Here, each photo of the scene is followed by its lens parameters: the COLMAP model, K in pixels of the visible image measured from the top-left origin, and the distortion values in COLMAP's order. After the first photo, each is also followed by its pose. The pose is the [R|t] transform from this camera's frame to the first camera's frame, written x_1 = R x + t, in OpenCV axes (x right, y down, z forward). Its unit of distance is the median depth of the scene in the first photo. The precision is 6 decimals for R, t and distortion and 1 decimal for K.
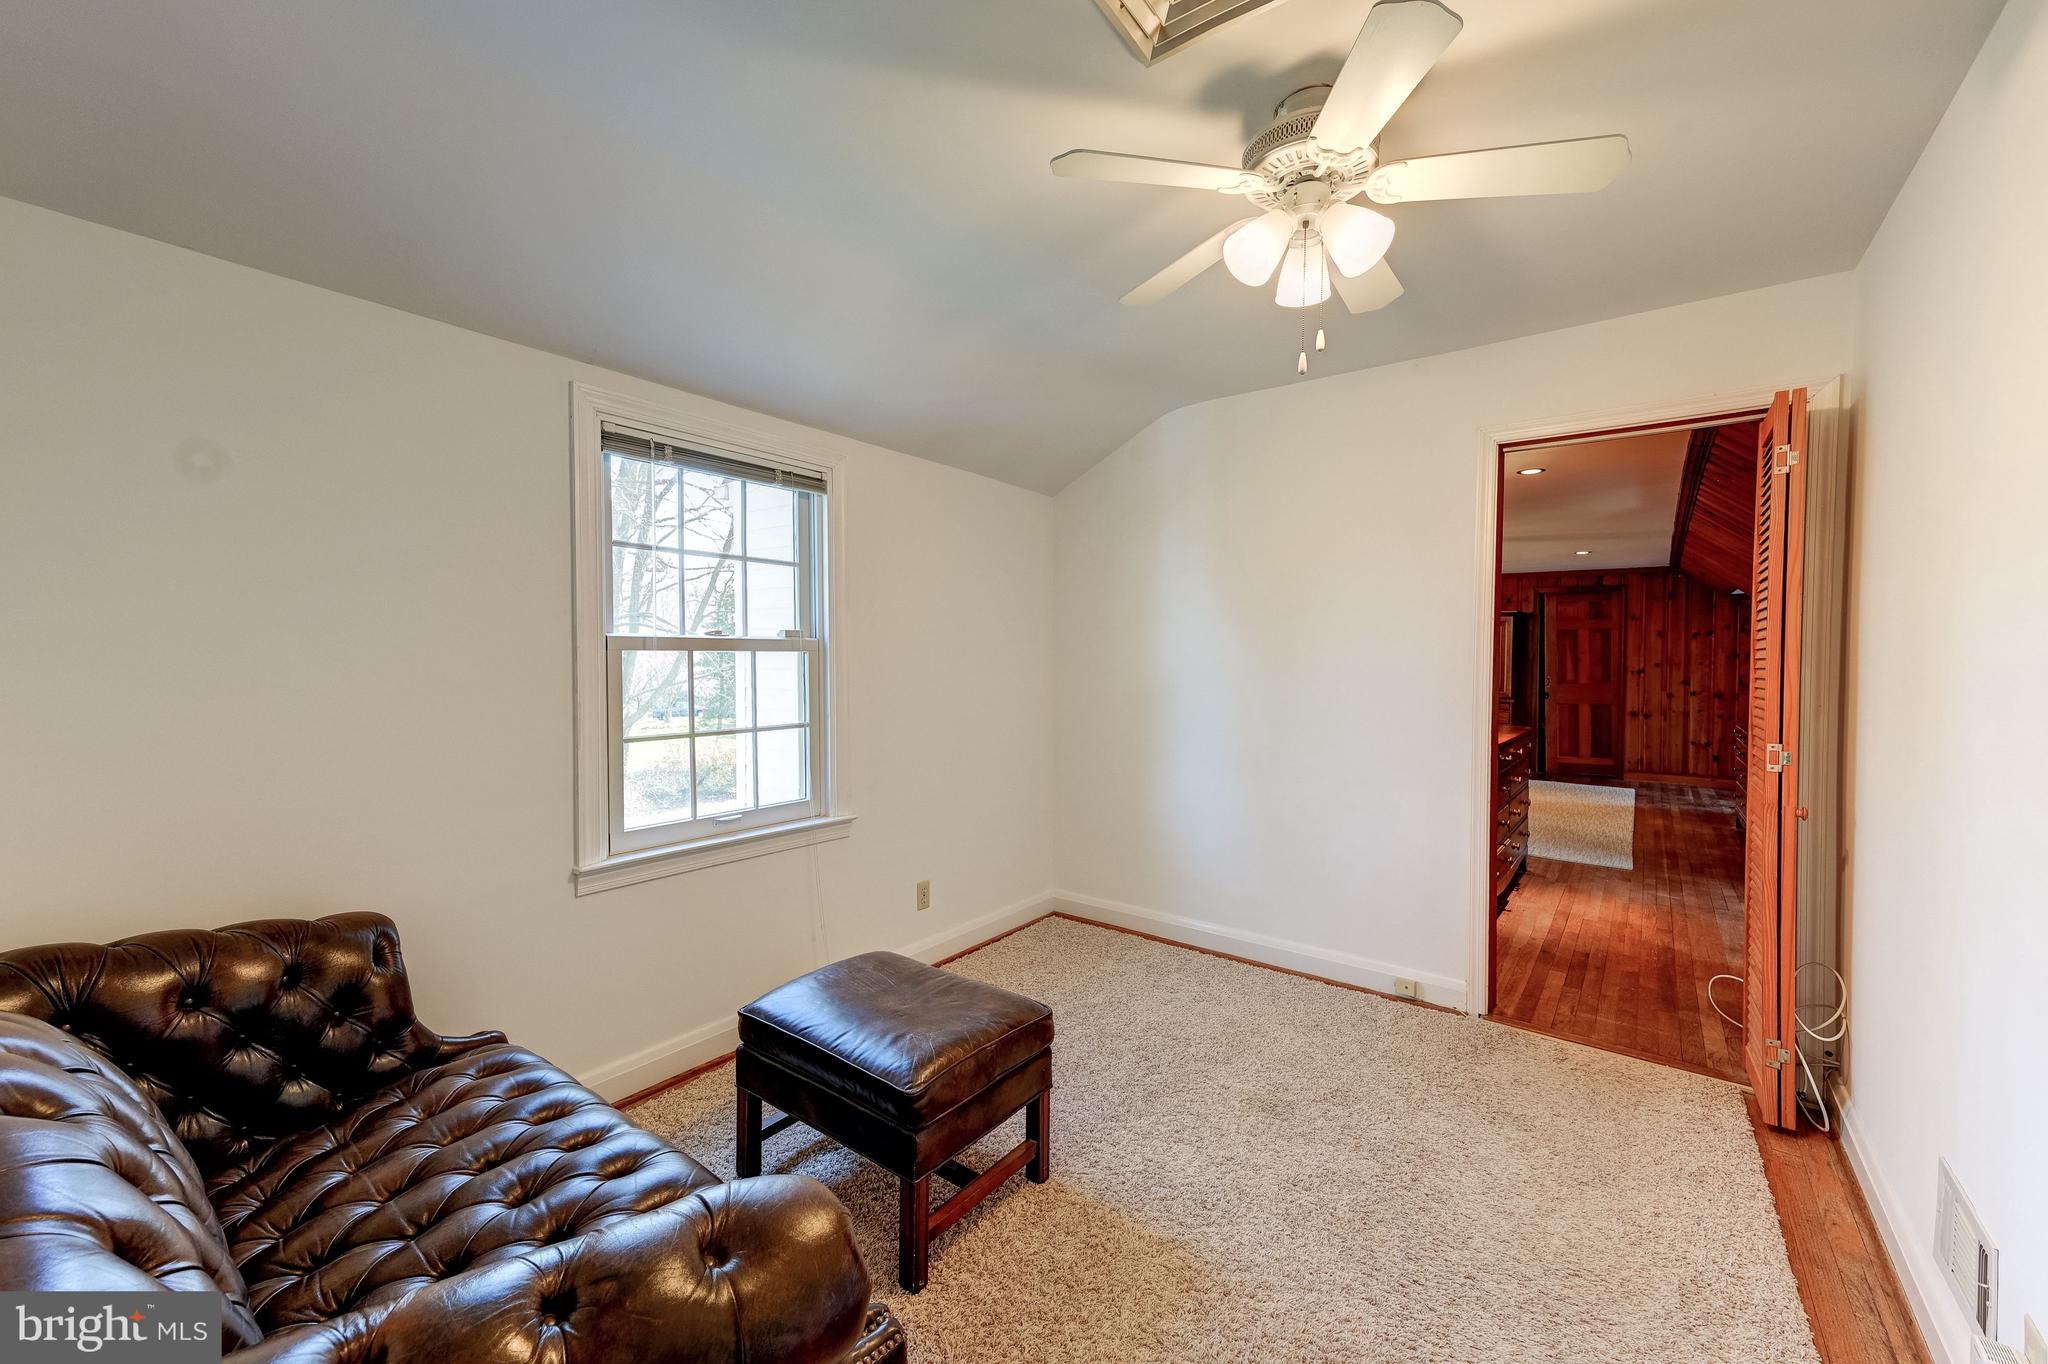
lens RADIAL K [[807.0, 0, 1035.1], [0, 807.0, 672.5], [0, 0, 1]] dist [0.021482, -0.000021]
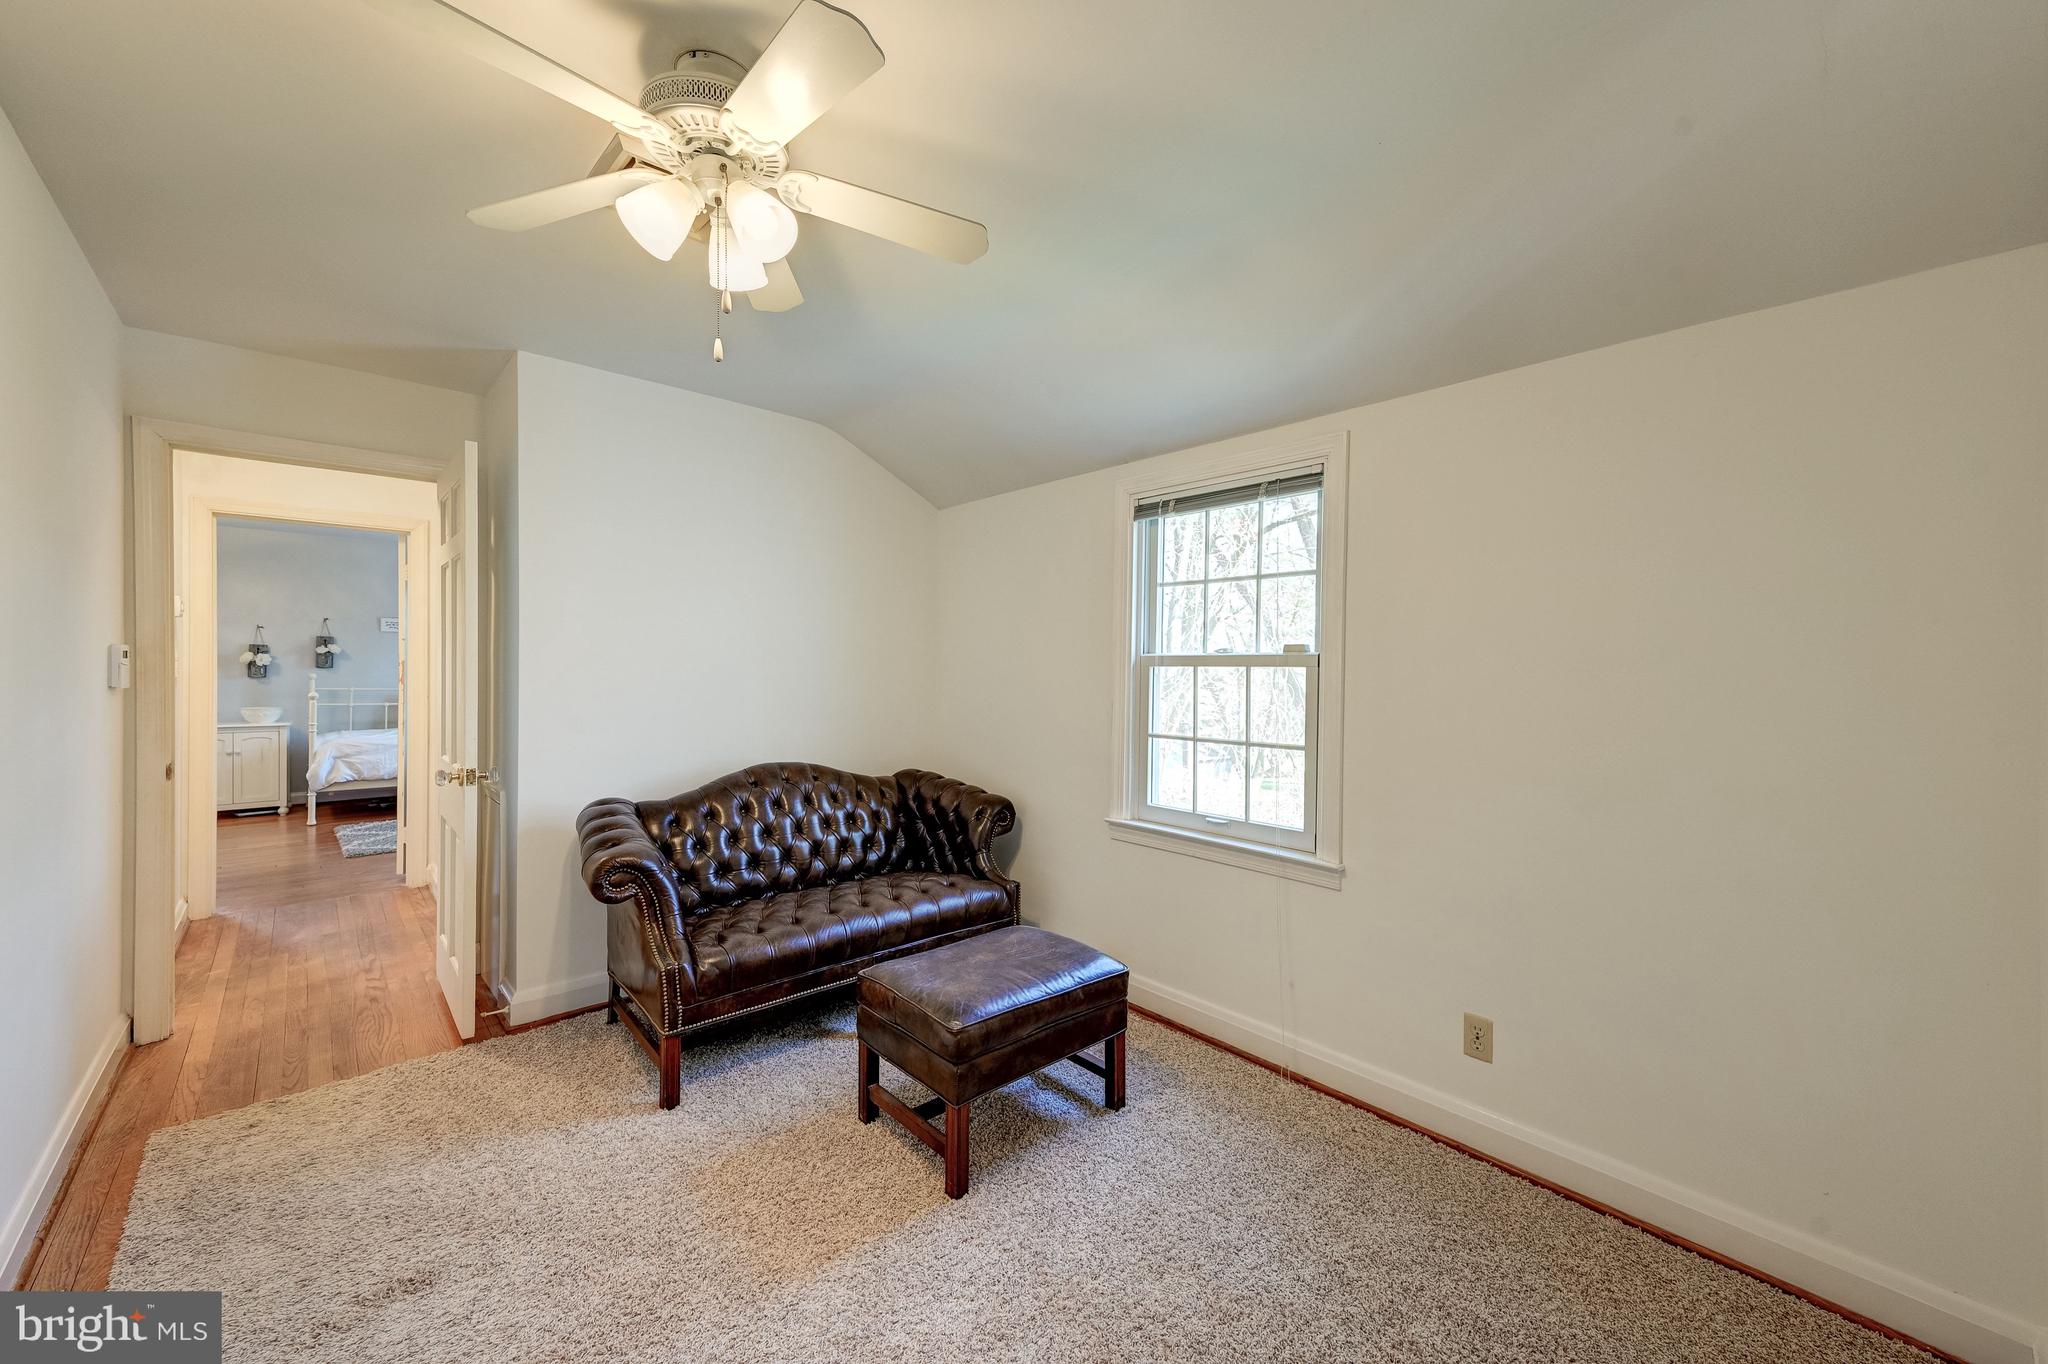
lens RADIAL K [[807.0, 0, 1035.1], [0, 807.0, 672.5], [0, 0, 1]] dist [0.021482, -0.000021]
pose [[-0.198623, -0.001227, -0.980075, 0.732298], [-0.030731, 0.999515, 0.004976, -0.016197], [0.979594, 0.031107, -0.198565, 0.972013]]
